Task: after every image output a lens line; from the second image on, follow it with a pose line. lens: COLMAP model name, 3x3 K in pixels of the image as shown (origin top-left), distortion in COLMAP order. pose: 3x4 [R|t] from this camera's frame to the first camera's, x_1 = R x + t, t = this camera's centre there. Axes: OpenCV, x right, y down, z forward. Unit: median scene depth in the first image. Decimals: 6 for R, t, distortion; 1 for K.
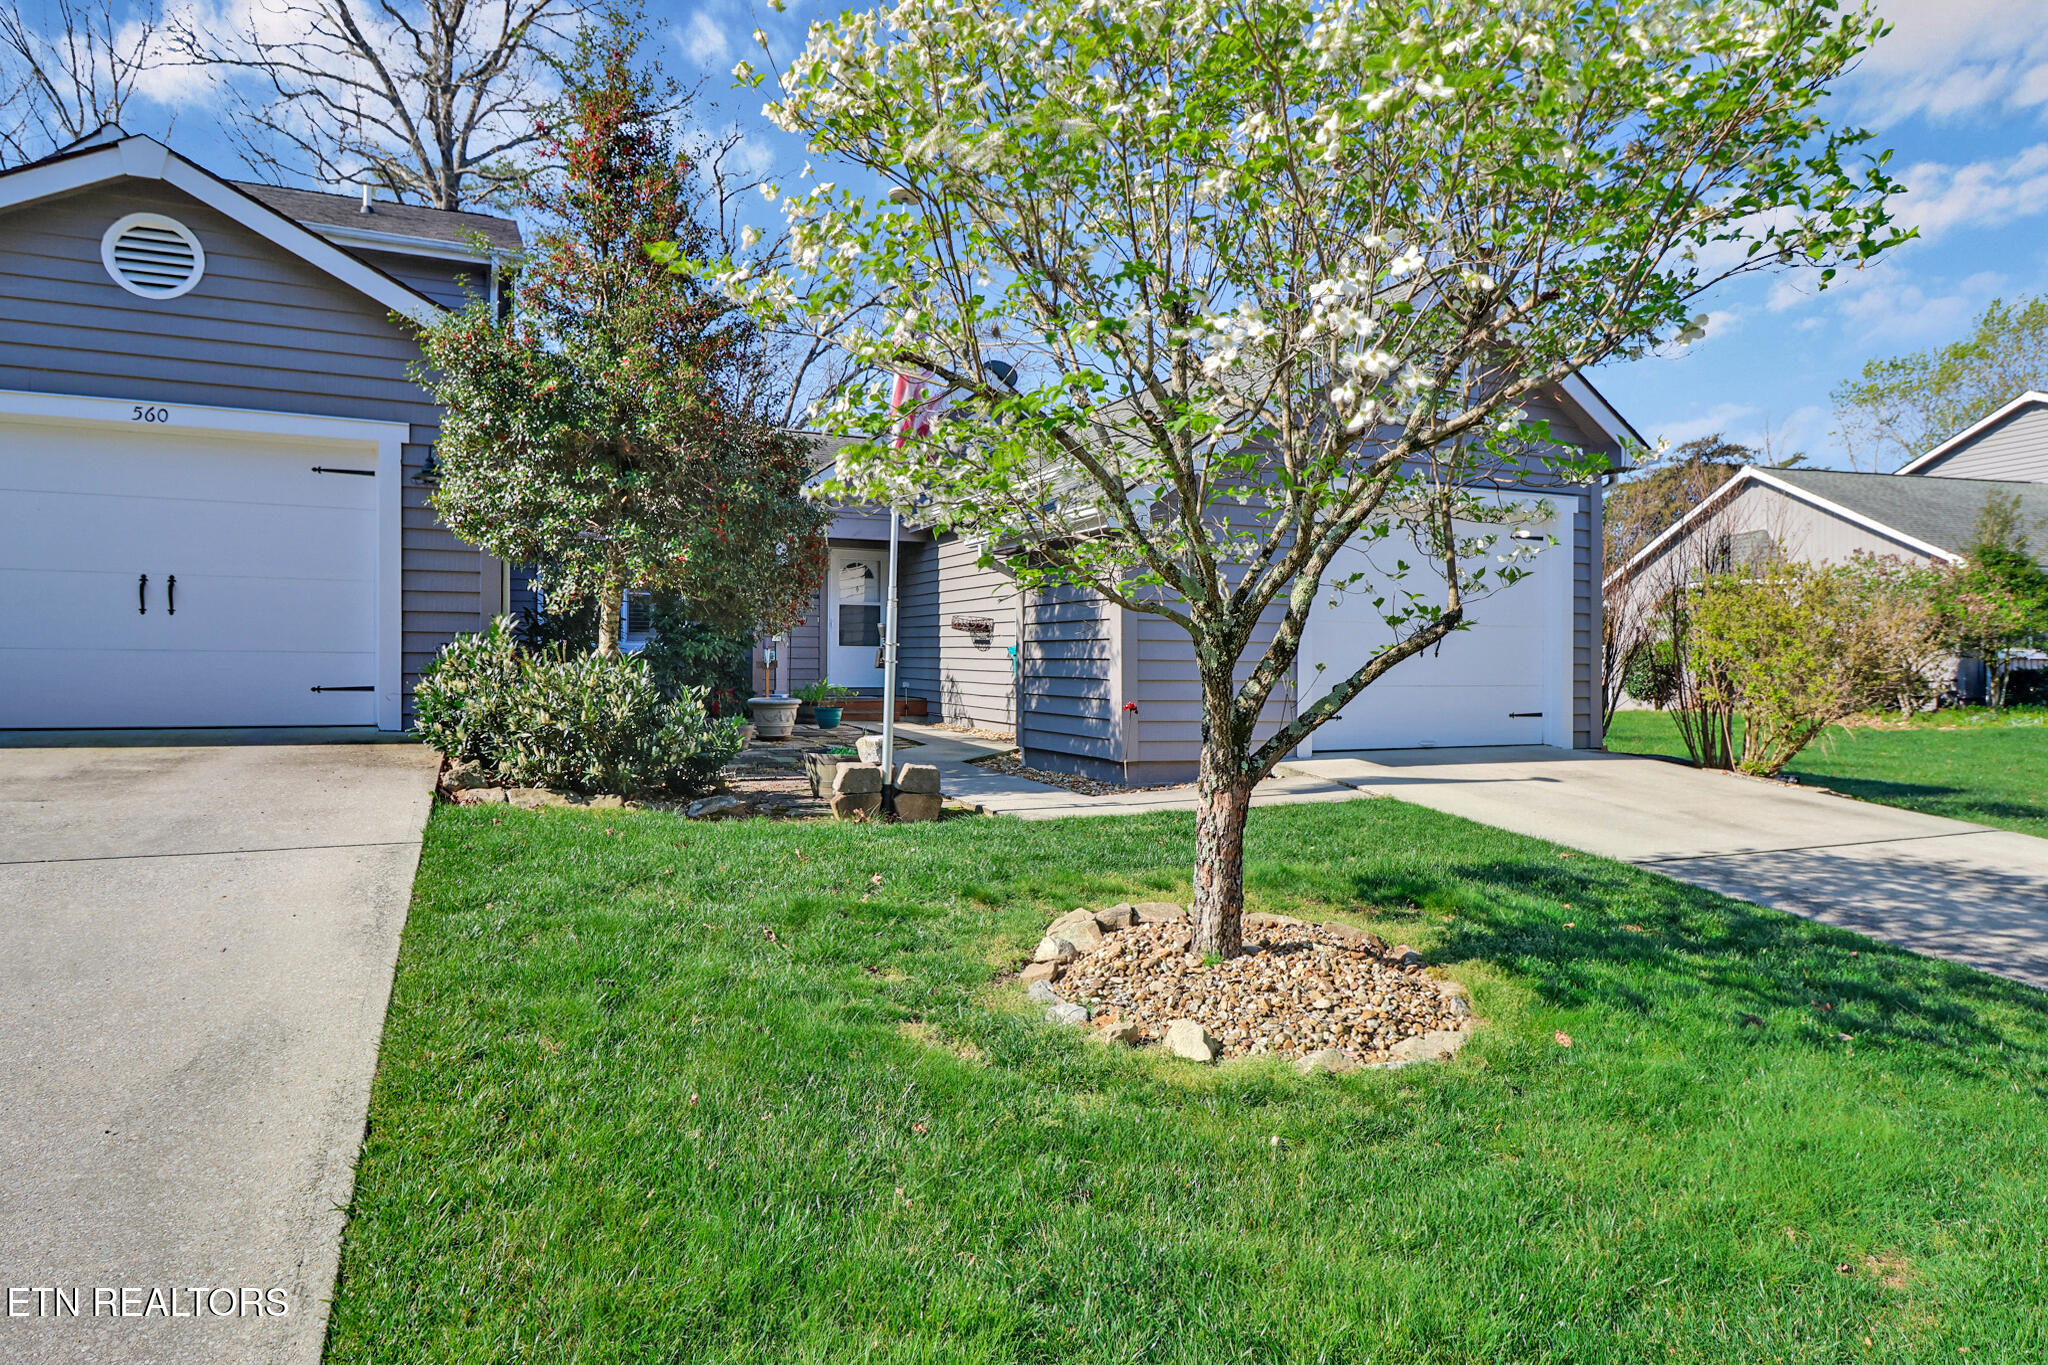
lens RADIAL K [[1196.9, 0, 1024.0], [0, 1196.9, 682.5], [0, 0, 1]] dist [-0.002795, -0.000395]
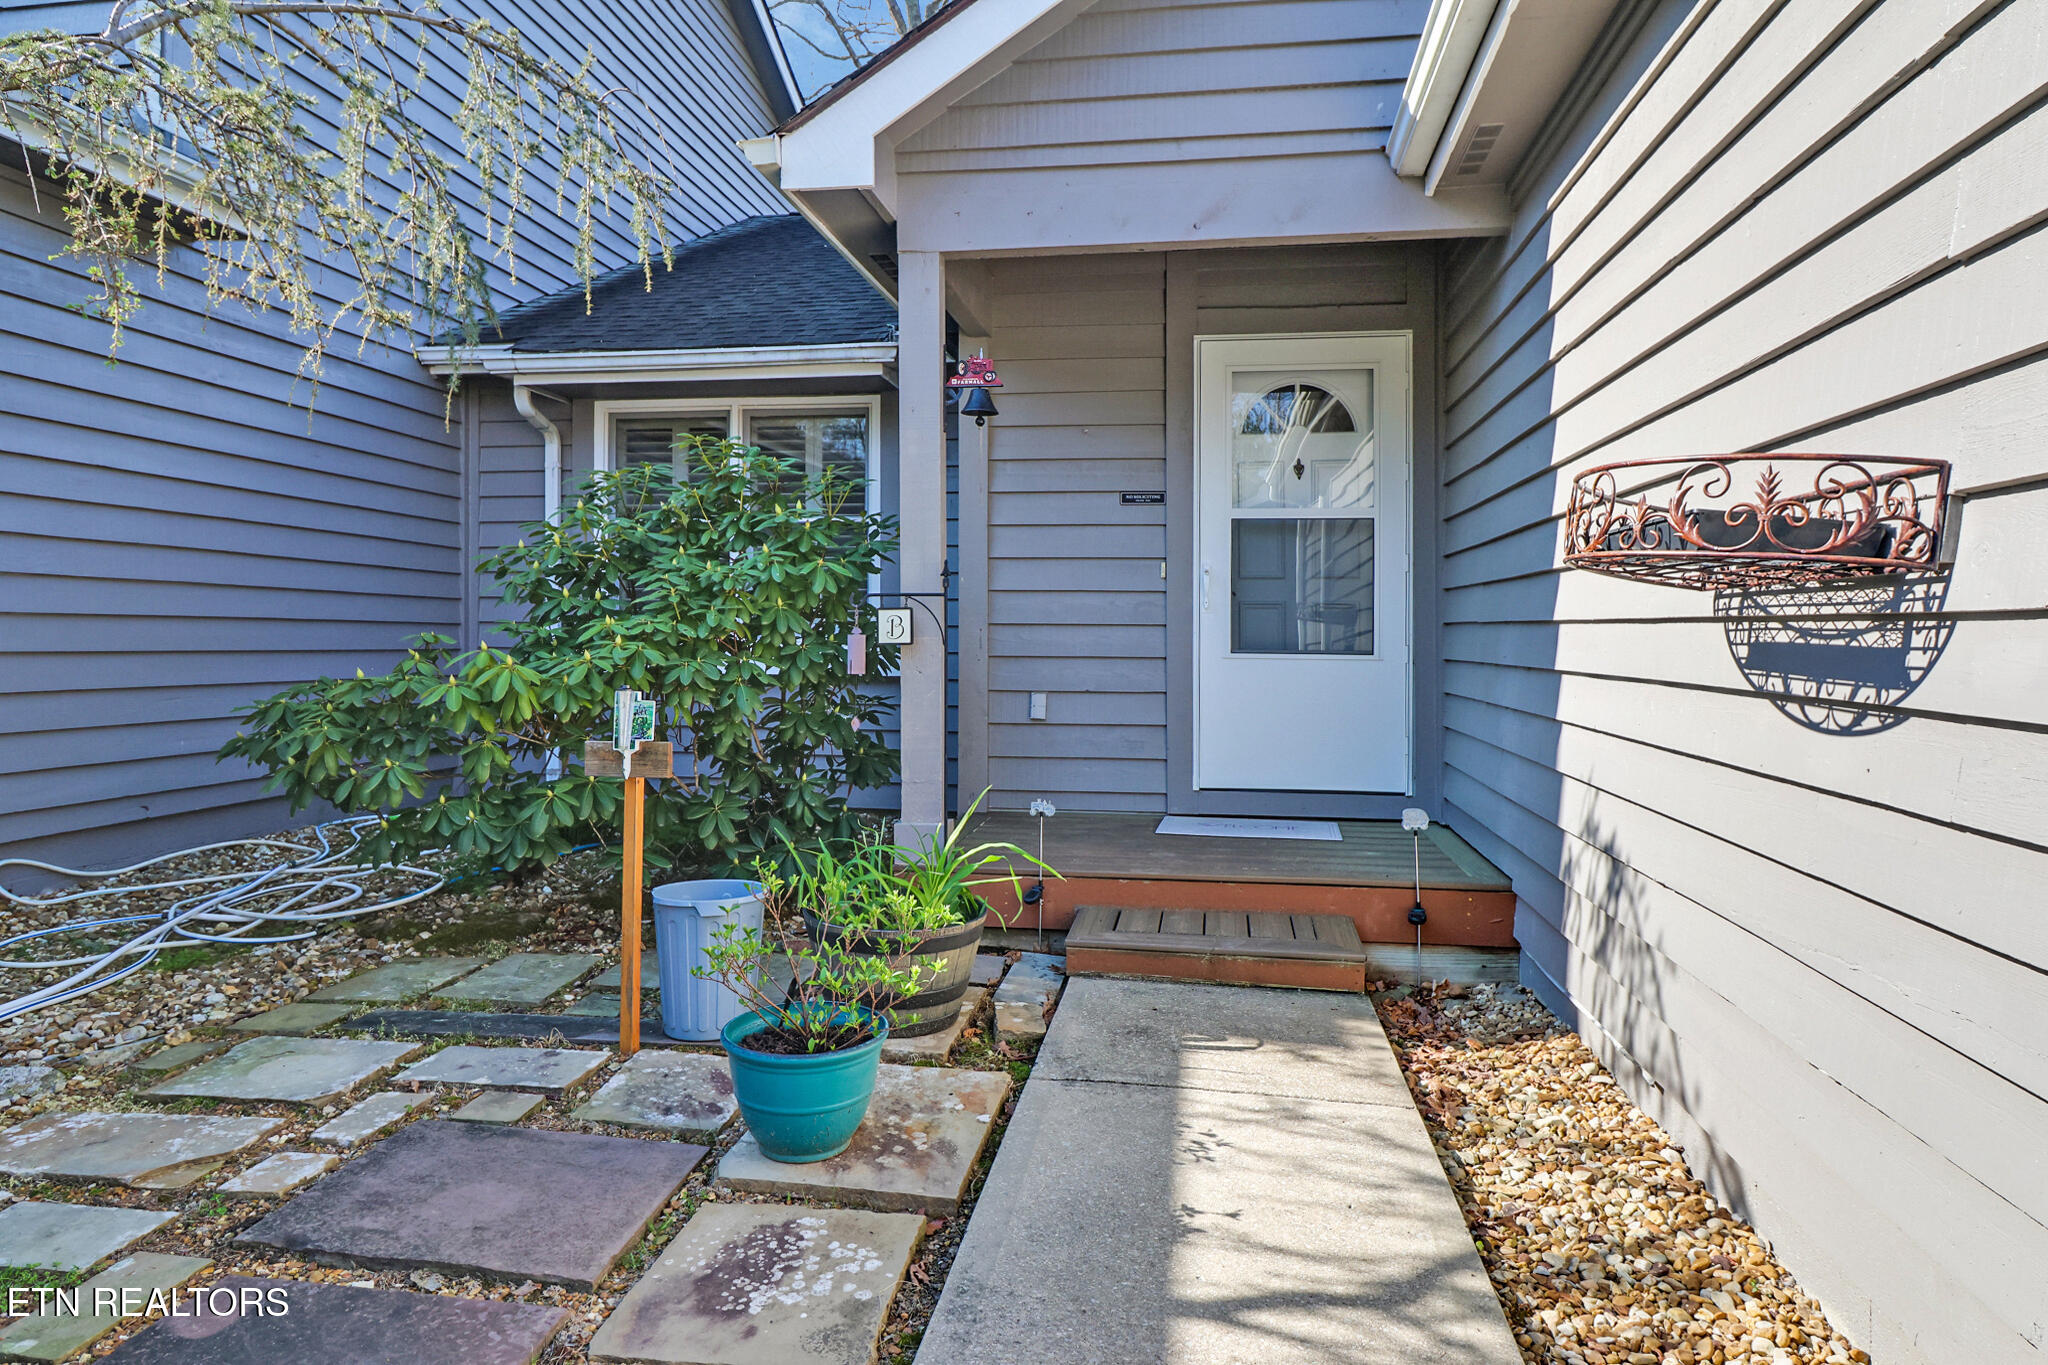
lens RADIAL K [[1221.5, 0, 1028.6], [0, 1221.5, 618.3], [0, 0, 1]] dist [0.005070, 0.000468]
pose [[0.843407, -0.012200, -0.537137, -0.034030], [-0.008399, 0.999321, -0.035885, -0.031370], [0.537210, 0.034777, 0.842731, 0.795178]]
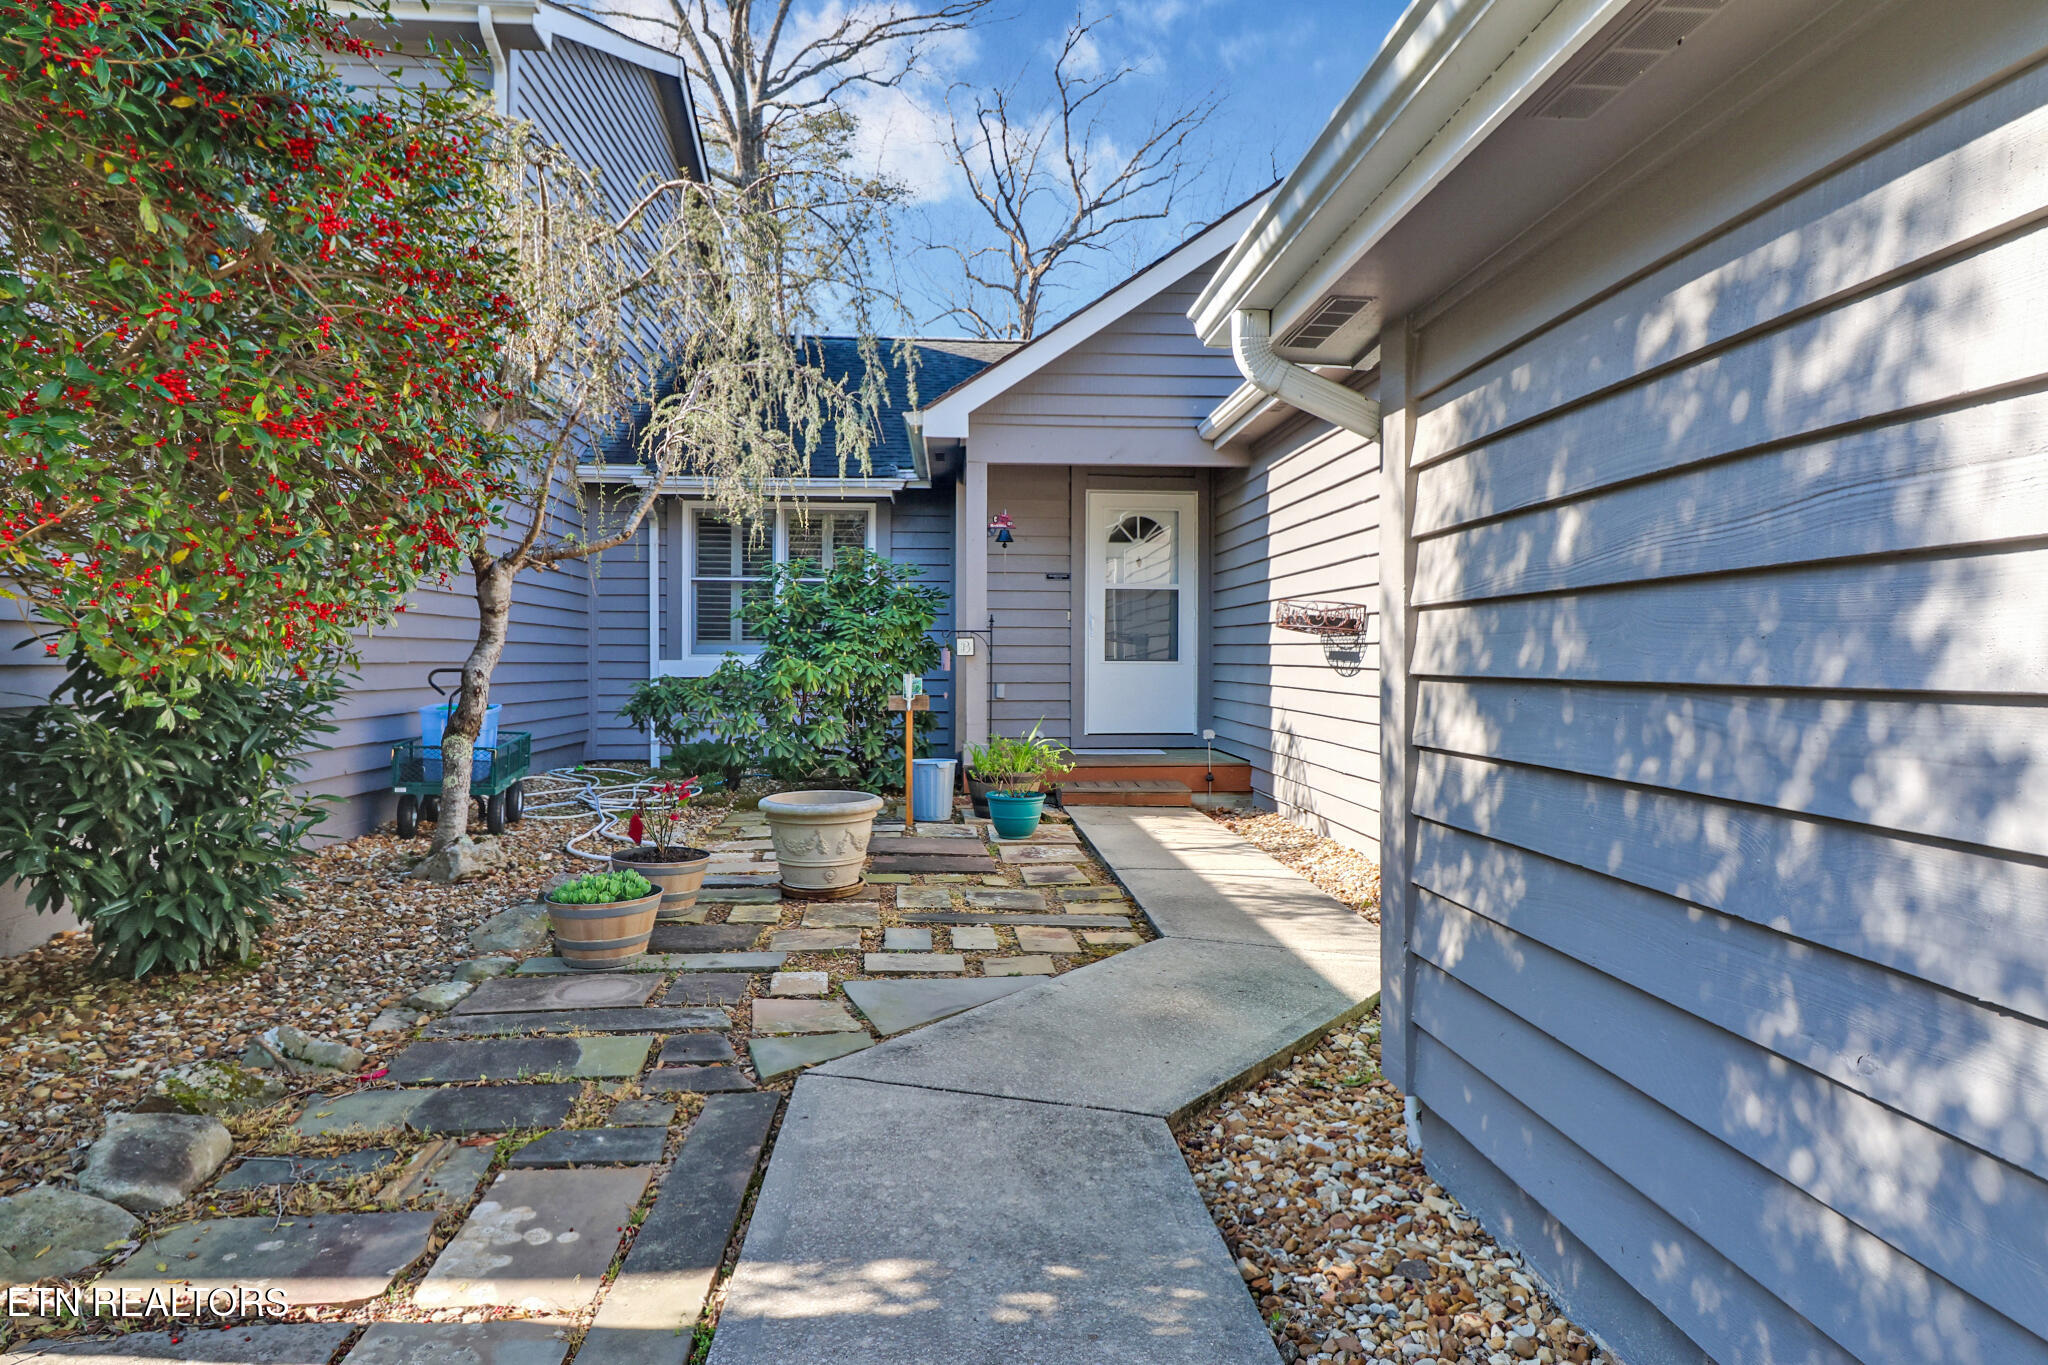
lens RADIAL K [[1196.9, 0, 1024.0], [0, 1196.9, 682.5], [0, 0, 1]] dist [-0.002795, -0.000395]
pose [[0.939019, -0.000594, -0.343865, 0.006834], [0.000524, 1.000000, -0.000297, -0.022573], [0.343865, 0.000098, 0.939019, 0.501796]]
